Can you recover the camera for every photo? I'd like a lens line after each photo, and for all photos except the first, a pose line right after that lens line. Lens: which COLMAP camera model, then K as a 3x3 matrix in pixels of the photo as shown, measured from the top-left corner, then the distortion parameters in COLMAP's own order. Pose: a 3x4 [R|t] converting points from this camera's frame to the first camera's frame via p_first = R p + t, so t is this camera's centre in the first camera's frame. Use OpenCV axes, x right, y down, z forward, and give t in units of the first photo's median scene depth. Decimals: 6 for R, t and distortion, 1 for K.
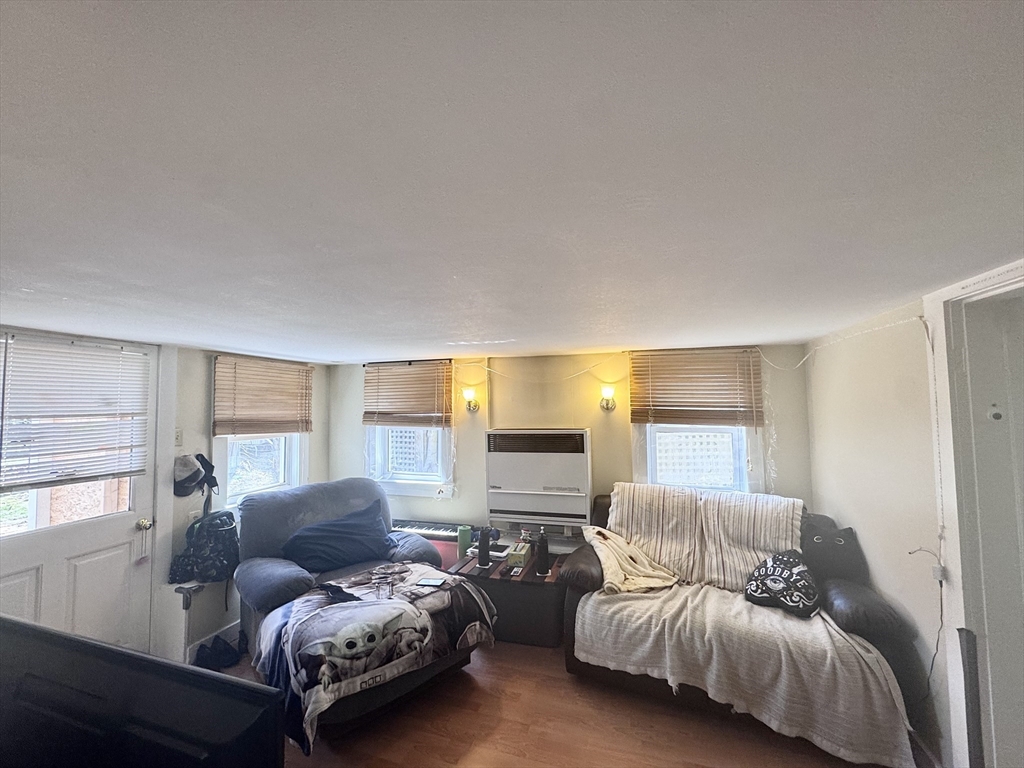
lens RADIAL K [[410.7, 0, 513.5], [0, 410.7, 382.9], [0, 0, 1]] dist [-0.000666, -0.000384]
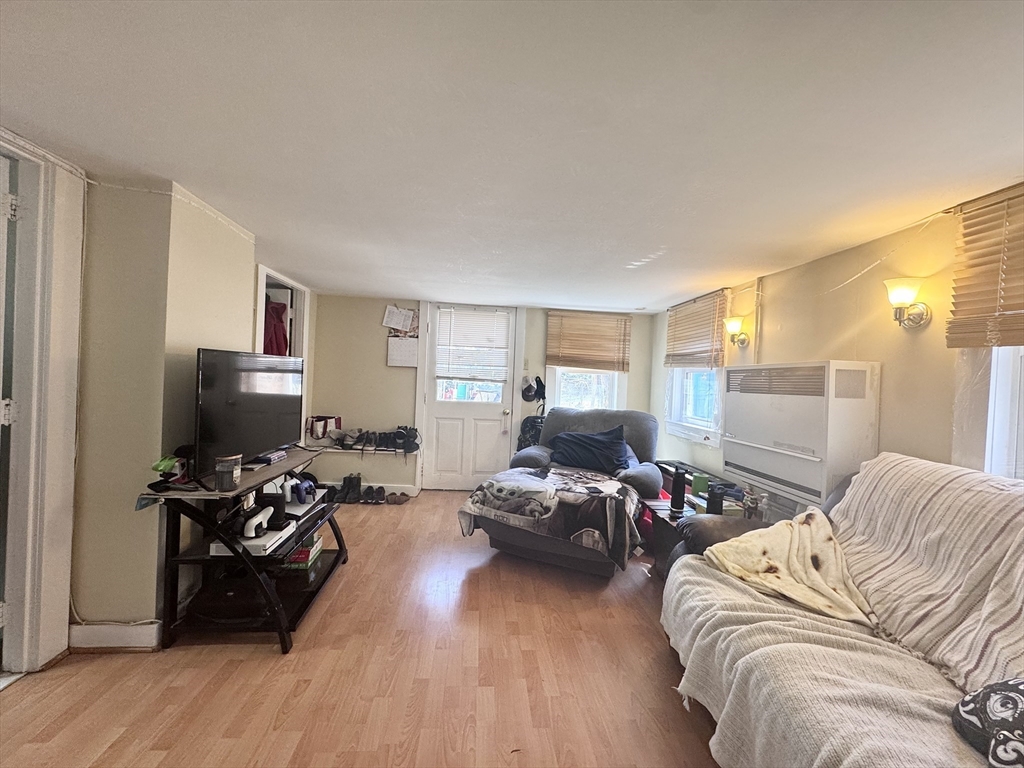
lens RADIAL K [[410.7, 0, 511.7], [0, 410.7, 383.1], [0, 0, 1]] dist [-0.000666, -0.000384]
pose [[0.366873, 0.038089, -0.929491, 0.670422], [0.000901, 0.999146, 0.041299, 0.143012], [0.930271, -0.015989, 0.366525, 0.365313]]
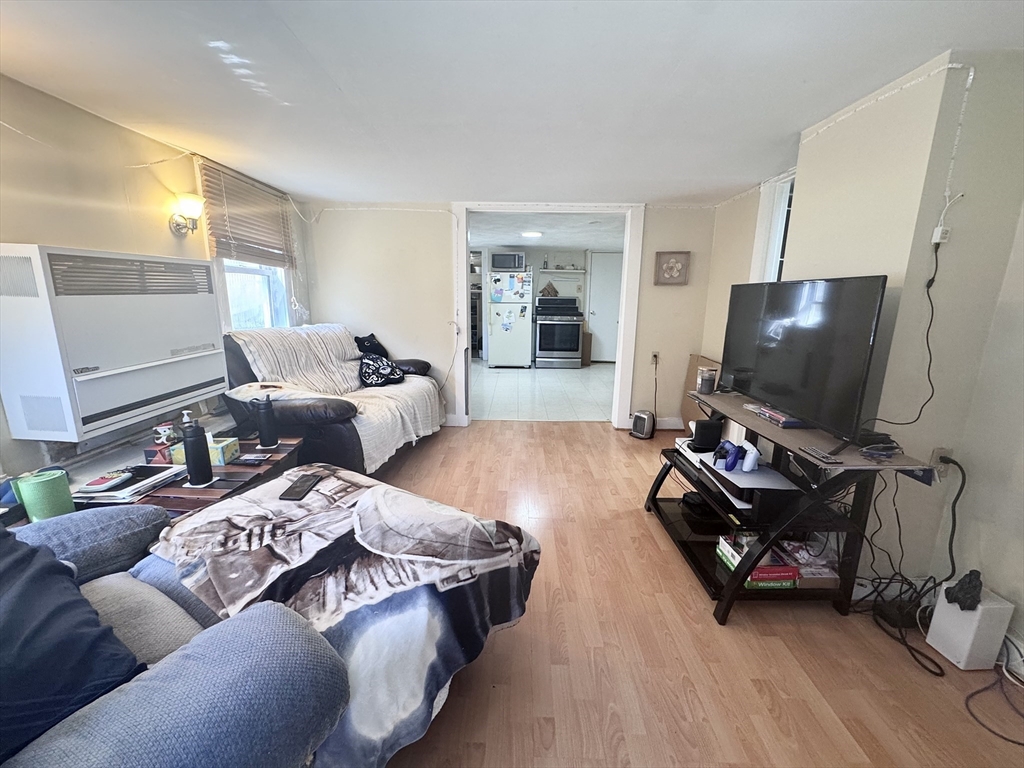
lens RADIAL K [[410.7, 0, 513.9], [0, 410.7, 380.5], [0, 0, 1]] dist [-0.000666, -0.000384]
pose [[-0.273573, -0.190787, 0.942740, -0.774040], [-0.061489, 0.981595, 0.180807, 0.182106], [-0.959884, -0.008504, -0.280269, 0.799388]]
